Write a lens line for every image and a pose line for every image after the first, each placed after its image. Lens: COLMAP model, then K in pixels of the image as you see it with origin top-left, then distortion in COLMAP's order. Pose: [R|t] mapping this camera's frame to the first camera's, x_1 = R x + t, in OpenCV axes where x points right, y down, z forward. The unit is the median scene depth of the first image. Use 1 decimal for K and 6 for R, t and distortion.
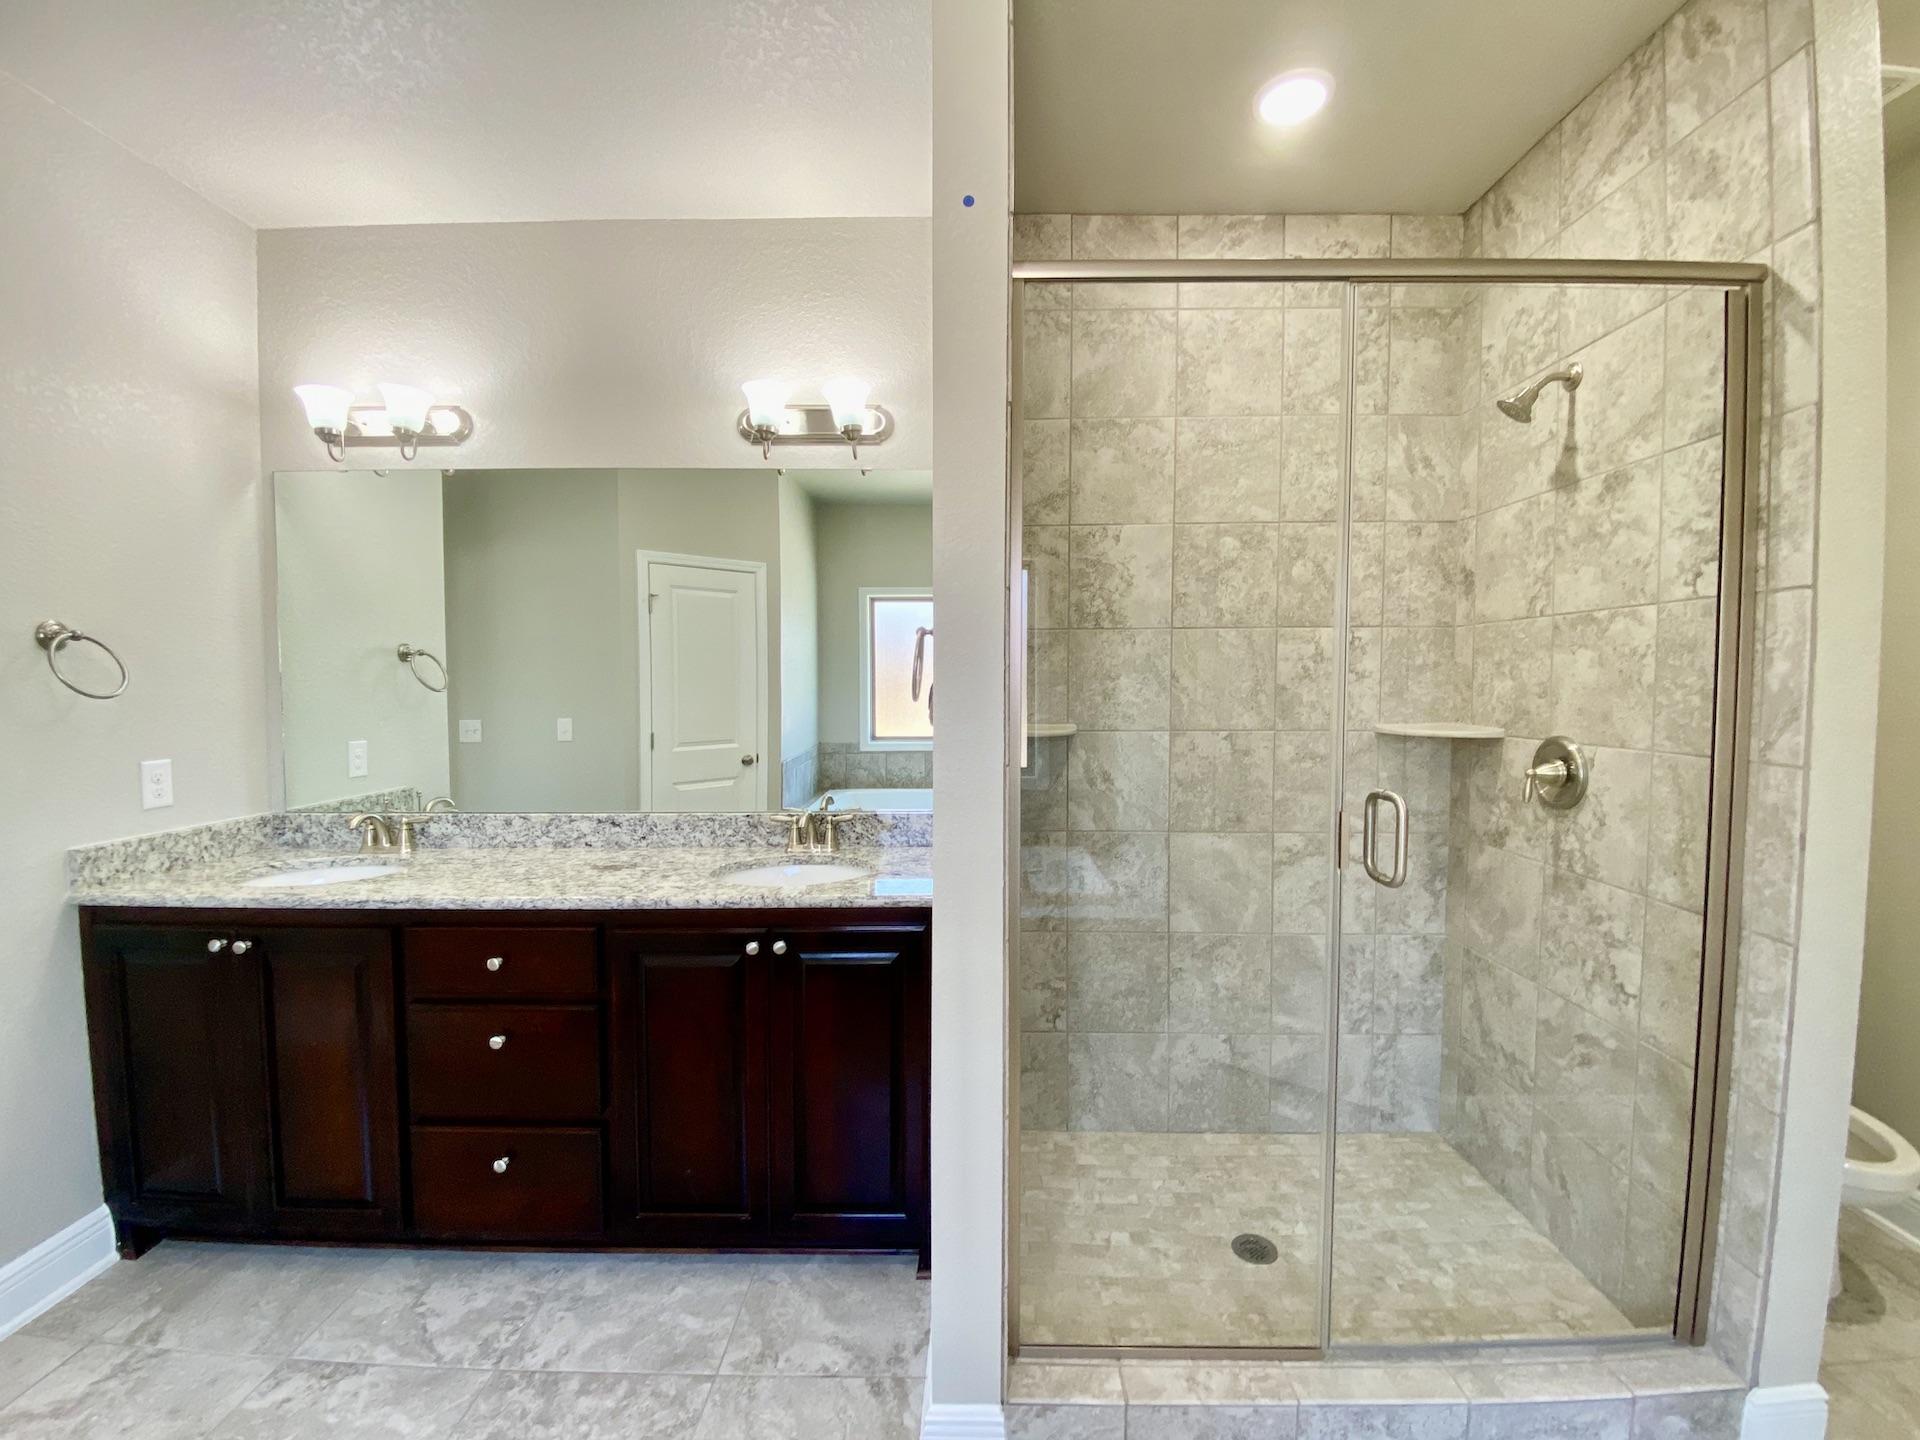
lens RADIAL K [[760.5, 0, 977.0], [0, 760.5, 719.7], [0, 0, 1]] dist [0.013908, -0.019880]
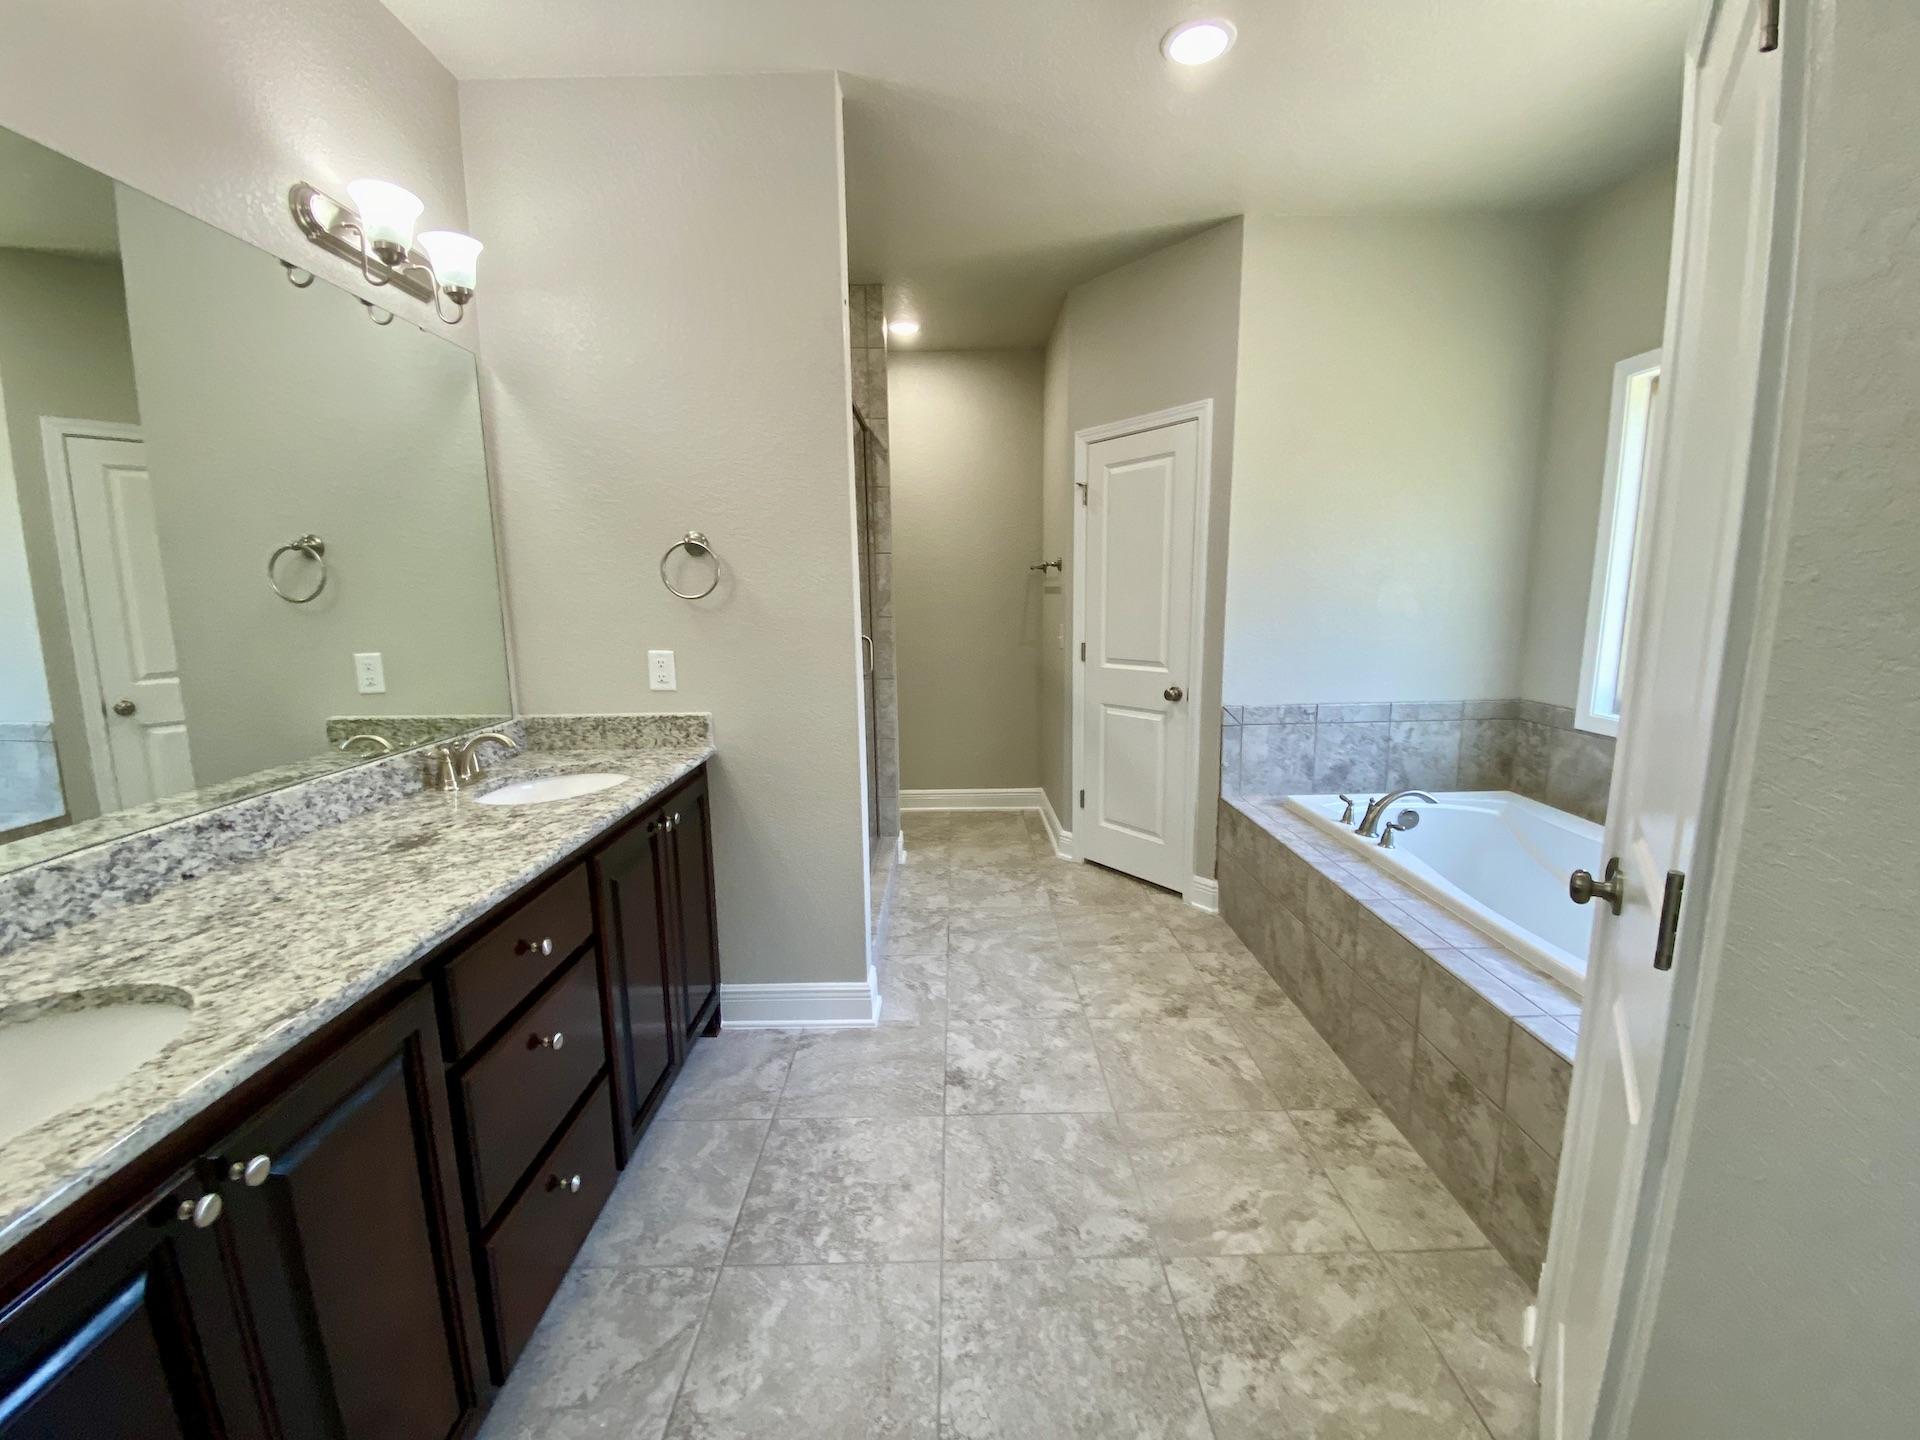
lens RADIAL K [[774.9, 0, 967.9], [0, 774.9, 719.5], [0, 0, 1]] dist [0.017116, -0.020229]
pose [[-0.023807, -0.160928, 0.986679, -1.093447], [0.054156, 0.985302, 0.162010, -0.009184], [-0.998249, 0.057292, -0.014742, 0.449456]]
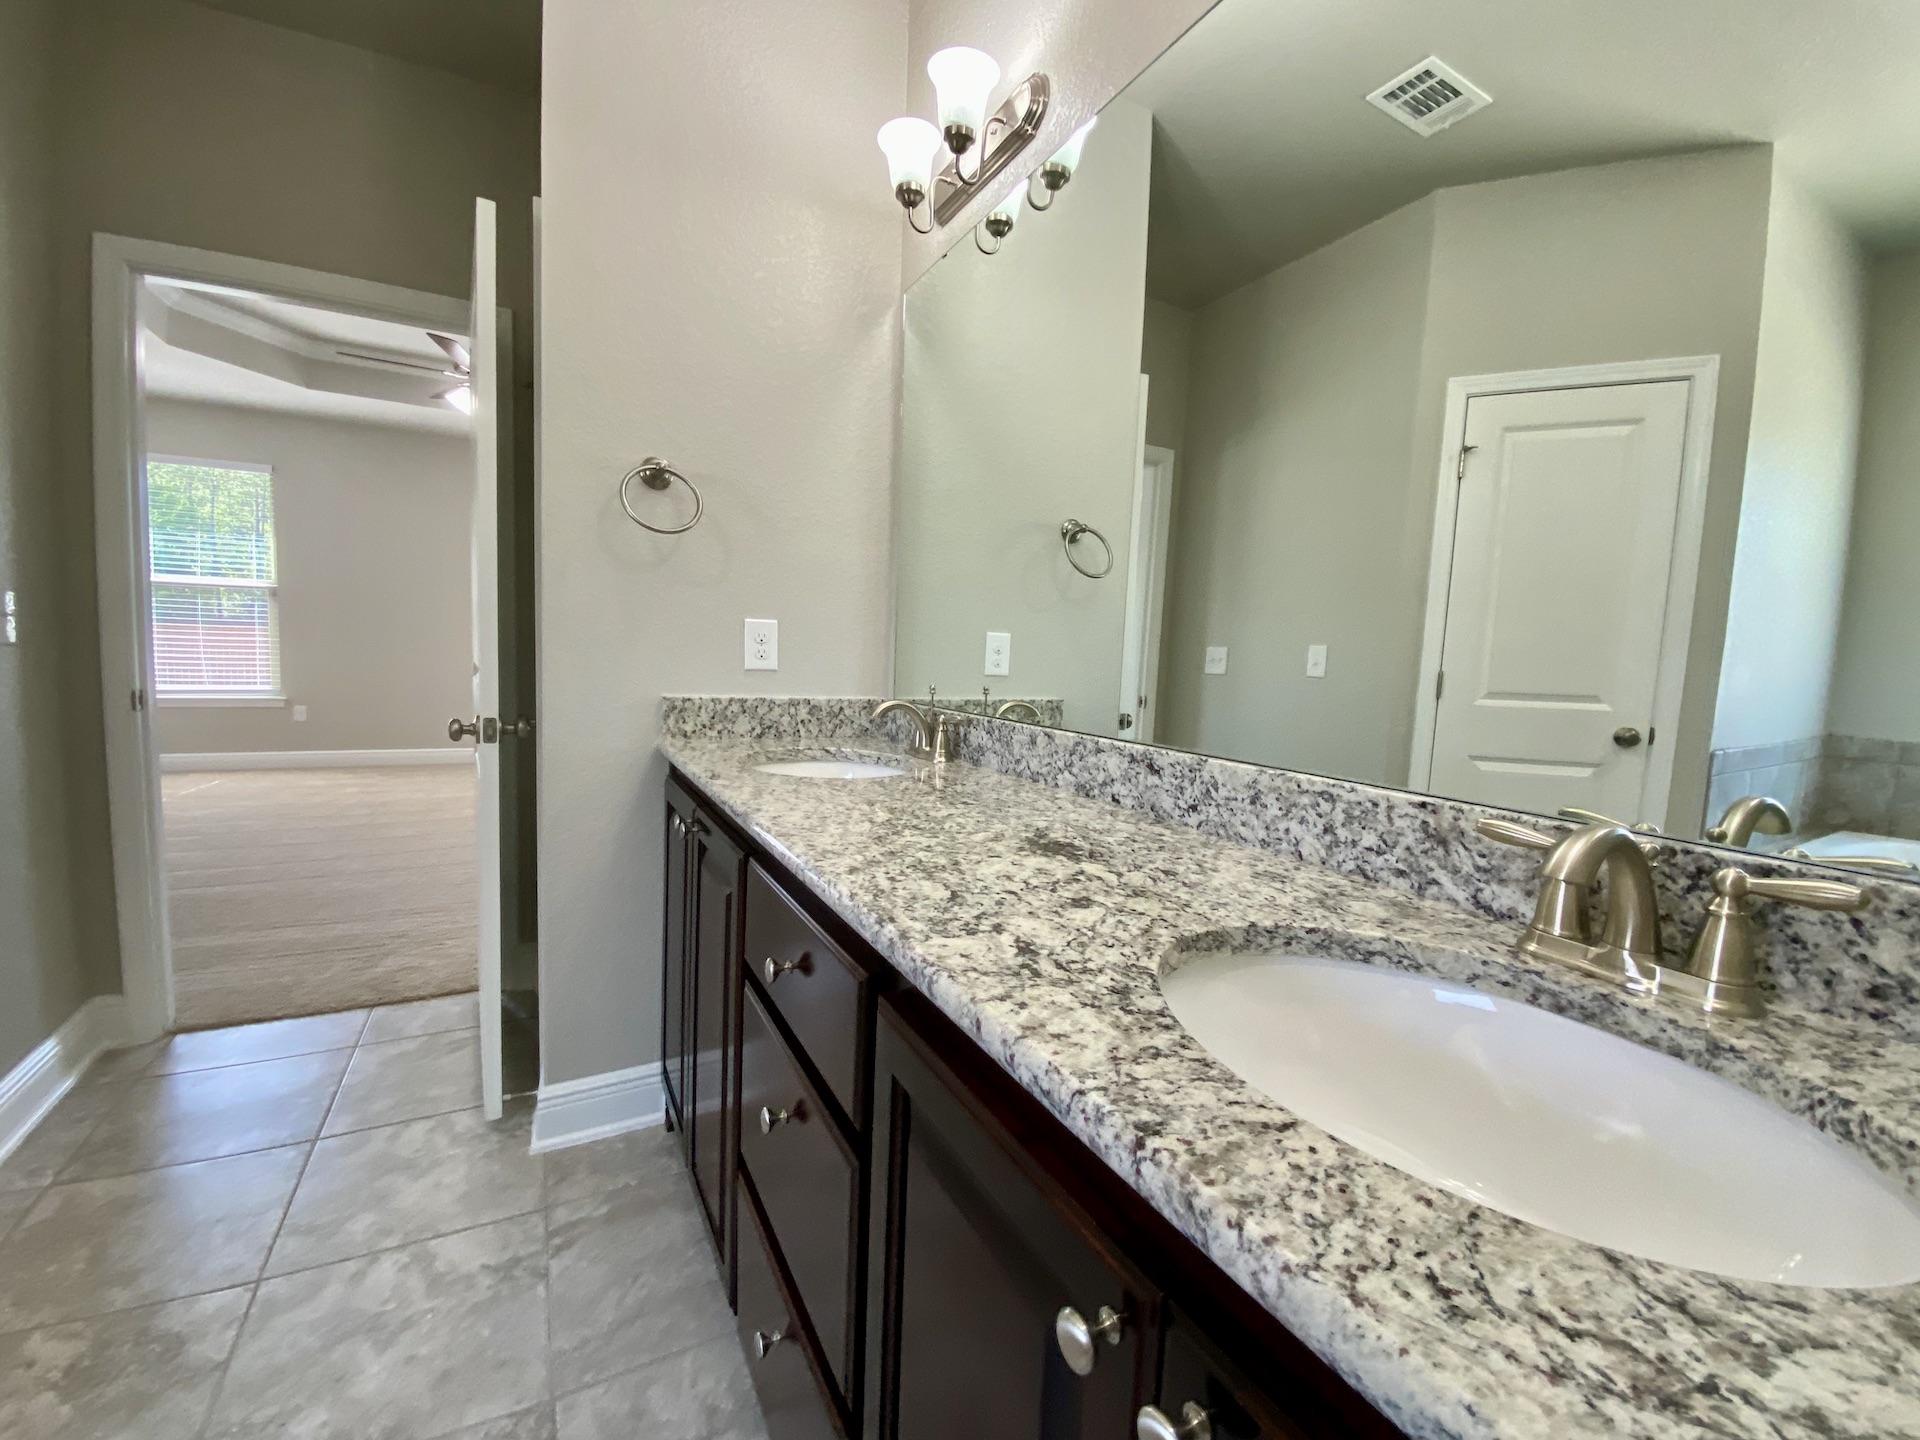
lens RADIAL K [[774.9, 0, 967.9], [0, 774.9, 719.5], [0, 0, 1]] dist [0.017116, -0.020229]
pose [[0.482478, 0.096149, -0.870615, -0.101939], [-0.077355, 0.994751, 0.066990, 0.083309], [0.872486, 0.035025, 0.487383, 0.670145]]
